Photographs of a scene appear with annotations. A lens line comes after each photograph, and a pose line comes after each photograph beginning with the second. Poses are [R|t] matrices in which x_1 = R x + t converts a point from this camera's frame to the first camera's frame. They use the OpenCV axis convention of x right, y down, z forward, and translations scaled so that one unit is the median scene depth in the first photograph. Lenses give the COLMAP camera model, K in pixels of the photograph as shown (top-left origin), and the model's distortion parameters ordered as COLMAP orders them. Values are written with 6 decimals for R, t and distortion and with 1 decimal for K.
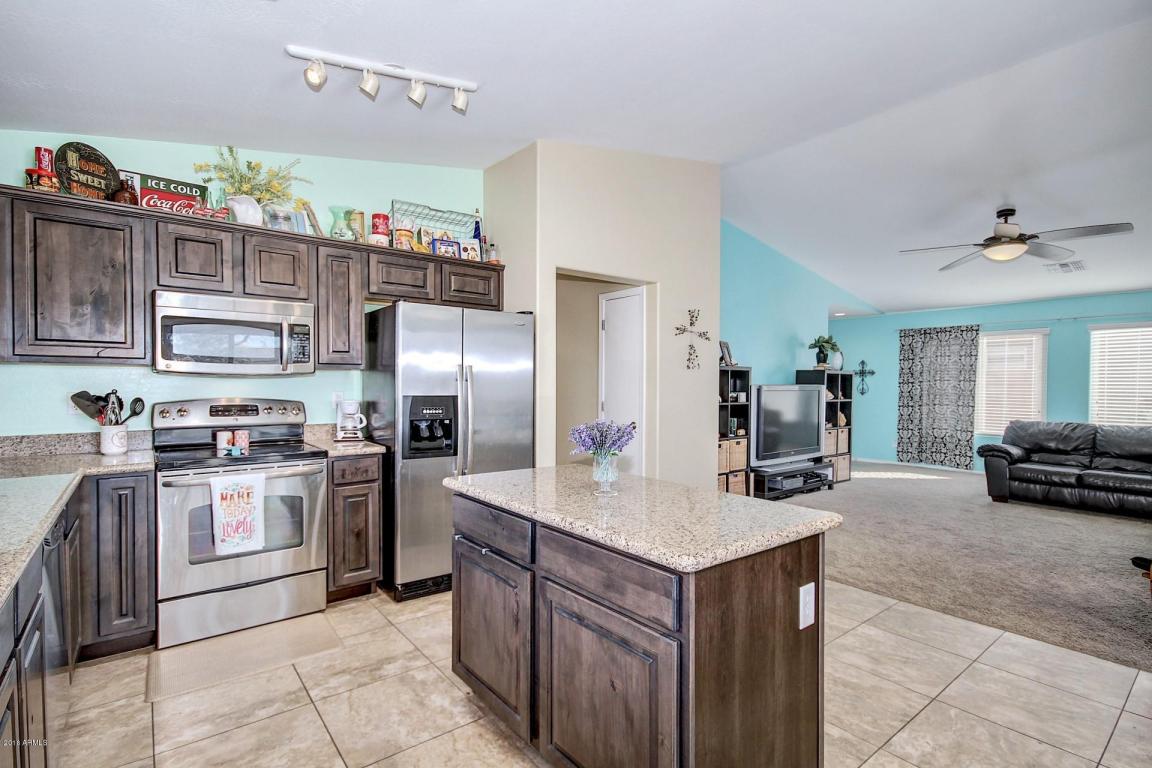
lens RADIAL K [[543.6, 0, 575.4], [0, 543.6, 392.7], [0, 0, 1]] dist [0.021897, -0.016137]
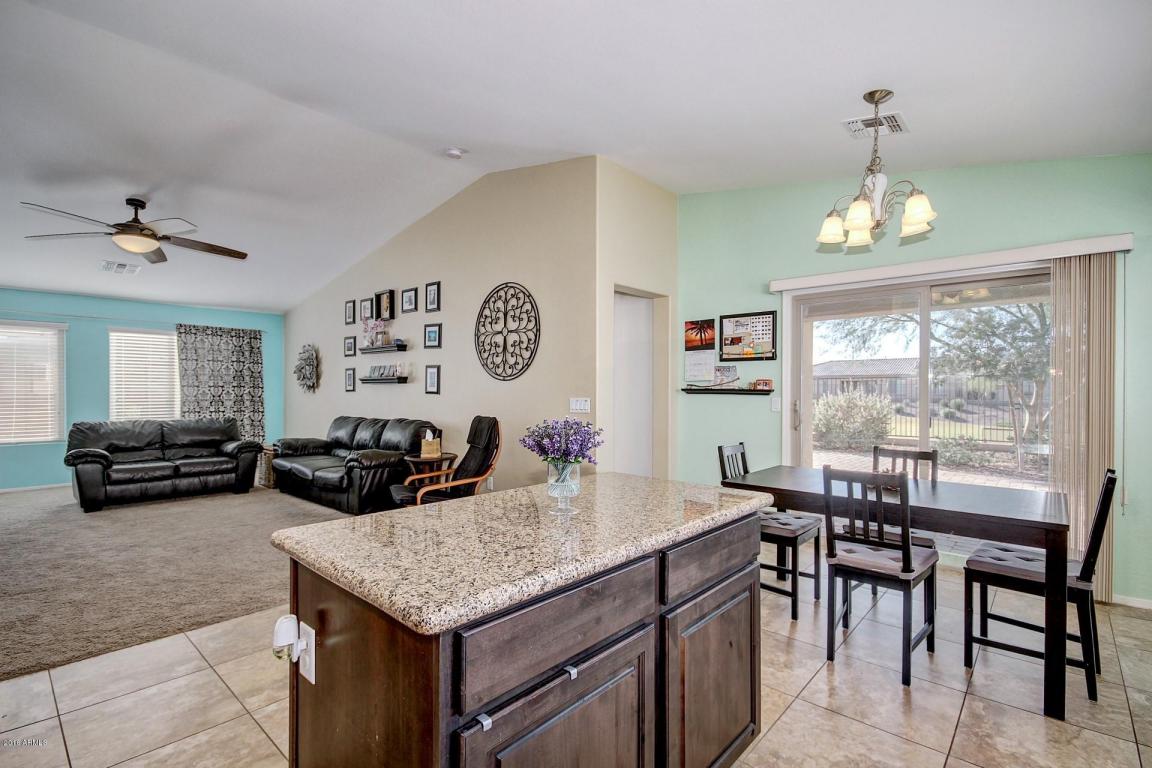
lens RADIAL K [[528.0, 0, 576.4], [0, 528.0, 393.7], [0, 0, 1]] dist [-0.000508, -0.001008]
pose [[-0.171443, -0.011564, 0.985126, -0.234802], [0.012287, 0.999828, 0.013875, 0.001166], [-0.985117, 0.014483, -0.171272, 0.371055]]
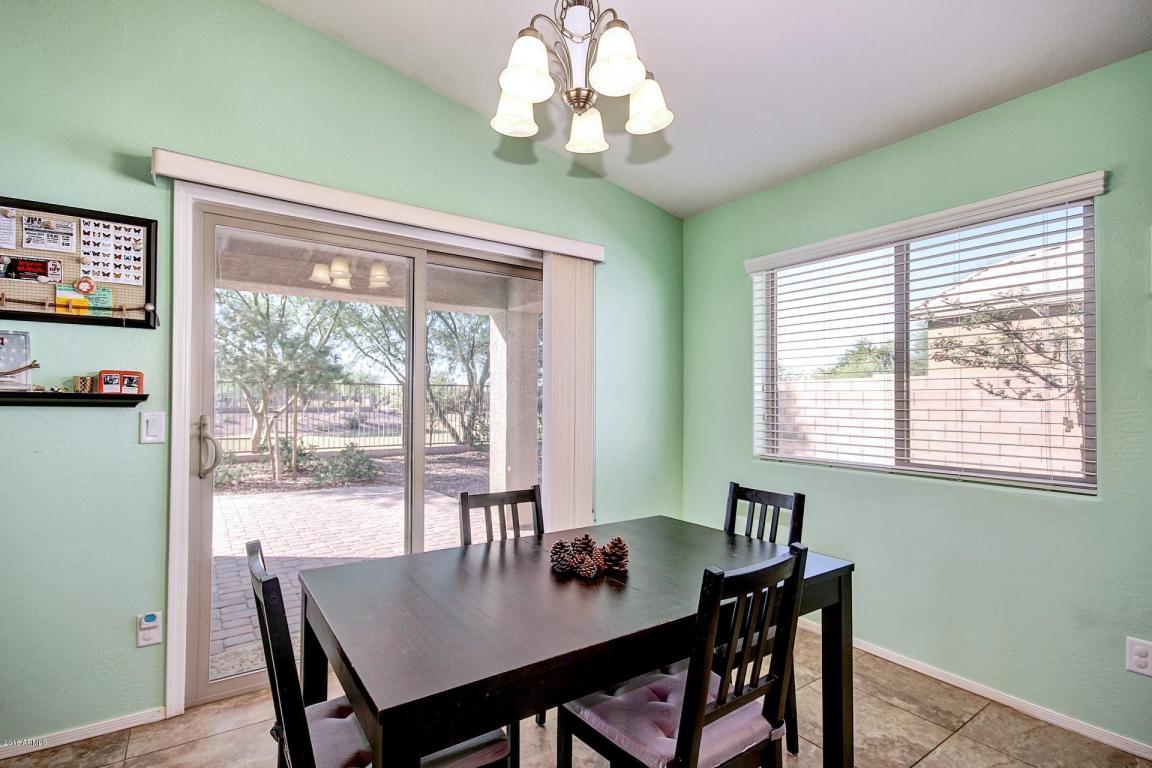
lens RADIAL K [[543.6, 0, 575.4], [0, 543.6, 392.7], [0, 0, 1]] dist [0.021897, -0.016137]
pose [[-0.998055, -0.007579, 0.061879, 0.175942], [-0.007422, 0.999969, 0.002773, 0.005260], [-0.061898, 0.002308, -0.998080, 0.295462]]
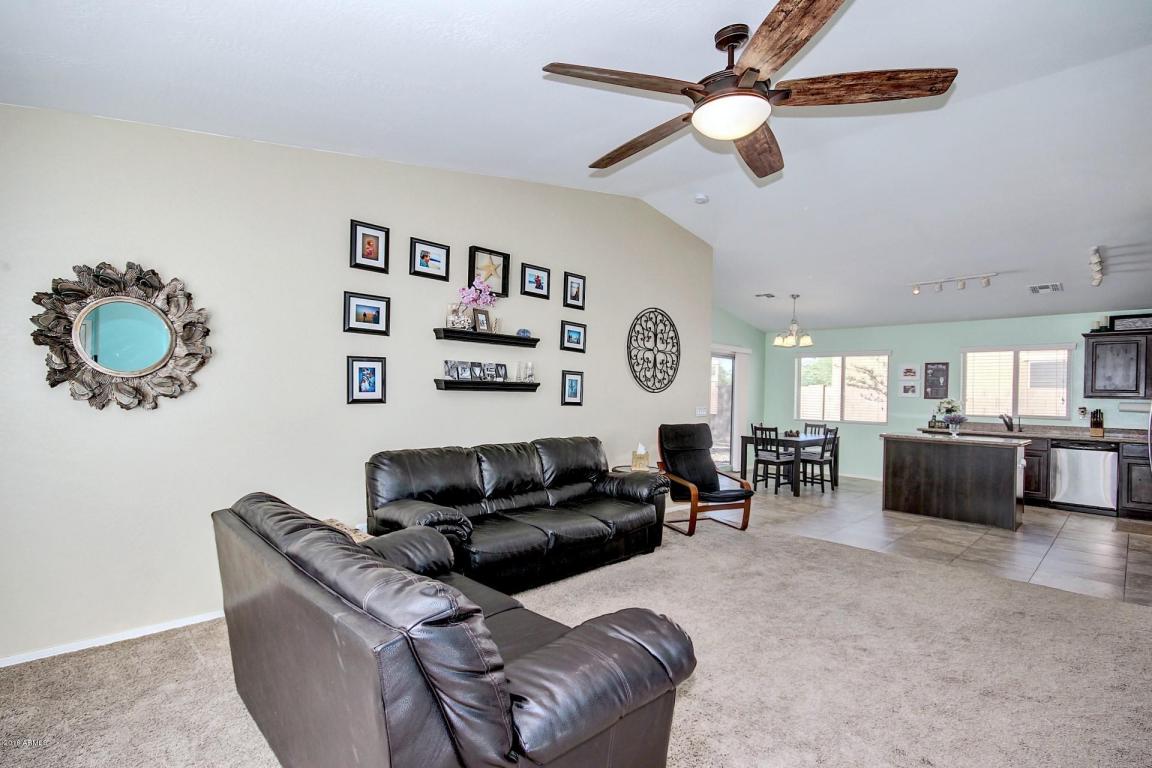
lens RADIAL K [[557.6, 0, 572.9], [0, 557.6, 391.1], [0, 0, 1]] dist [0.002810, -0.000222]
pose [[-0.994194, -0.025595, -0.104513, 0.876941], [-0.027178, 0.999536, 0.013747, -0.022735], [0.104112, 0.016508, -0.994429, 1.345476]]
